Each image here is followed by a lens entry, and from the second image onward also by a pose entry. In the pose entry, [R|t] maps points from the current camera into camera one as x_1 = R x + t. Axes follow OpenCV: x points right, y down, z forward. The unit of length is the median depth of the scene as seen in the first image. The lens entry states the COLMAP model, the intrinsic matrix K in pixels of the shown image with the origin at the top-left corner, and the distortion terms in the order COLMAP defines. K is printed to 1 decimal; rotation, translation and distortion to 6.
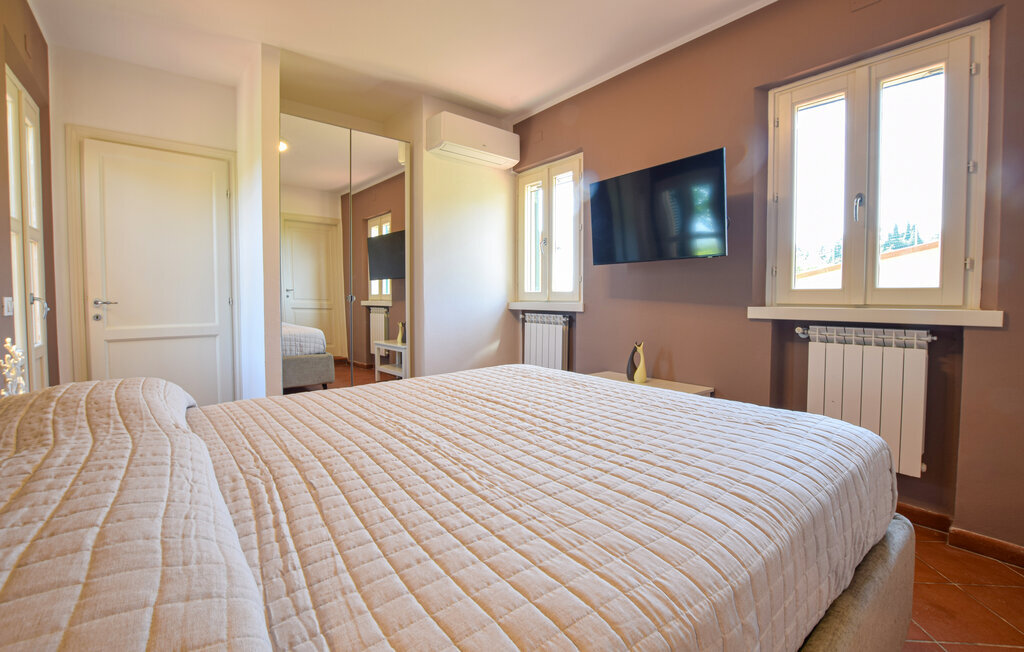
lens RADIAL K [[453.7, 0, 513.3], [0, 453.7, 319.8], [0, 0, 1]] dist [-0.030301, 0.000927]
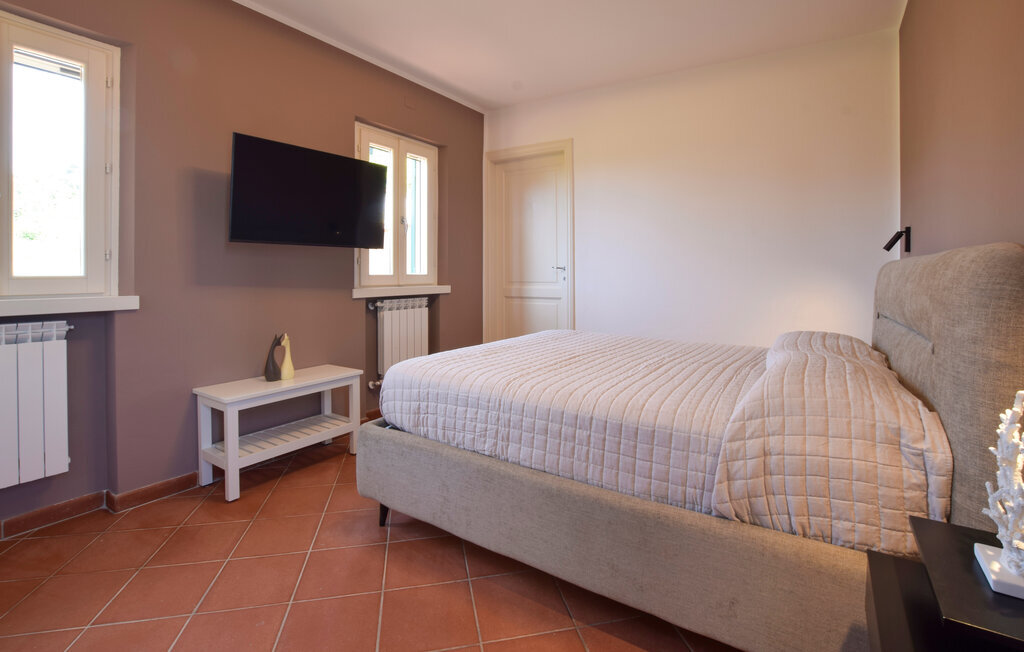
lens RADIAL K [[453.7, 0, 513.3], [0, 453.7, 319.8], [0, 0, 1]] dist [-0.030301, 0.000927]
pose [[-0.339427, -0.080545, 0.937178, -0.846108], [0.061200, 0.992325, 0.107450, -0.054144], [-0.938639, 0.093827, -0.331893, 1.068451]]
